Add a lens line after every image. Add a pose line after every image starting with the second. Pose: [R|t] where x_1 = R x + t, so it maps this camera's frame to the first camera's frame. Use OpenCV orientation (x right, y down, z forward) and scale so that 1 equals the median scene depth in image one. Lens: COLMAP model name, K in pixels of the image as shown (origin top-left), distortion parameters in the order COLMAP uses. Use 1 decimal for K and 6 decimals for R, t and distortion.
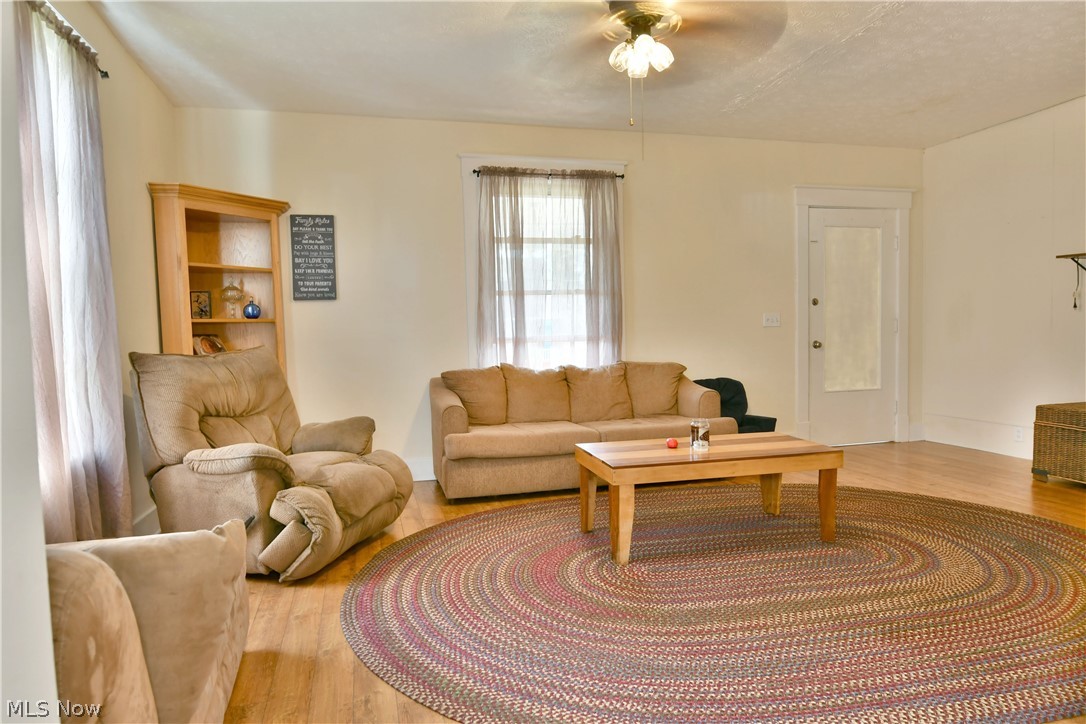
lens RADIAL K [[661.8, 0, 561.3], [0, 661.8, 363.0], [0, 0, 1]] dist [-0.011521, -0.001235]
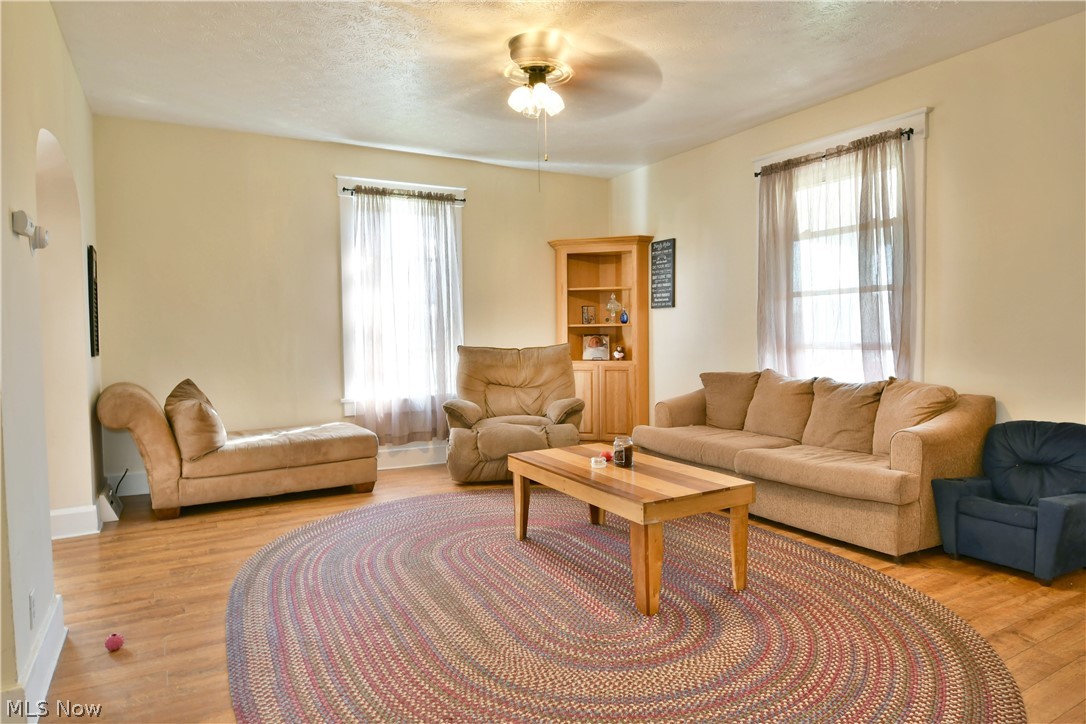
lens RADIAL K [[661.8, 0, 561.3], [0, 661.8, 363.0], [0, 0, 1]] dist [-0.011521, -0.001235]
pose [[0.270892, 0.063007, -0.960545, 0.936158], [-0.043123, 0.997648, 0.053279, -0.059103], [0.961643, 0.026989, 0.272972, 0.561681]]
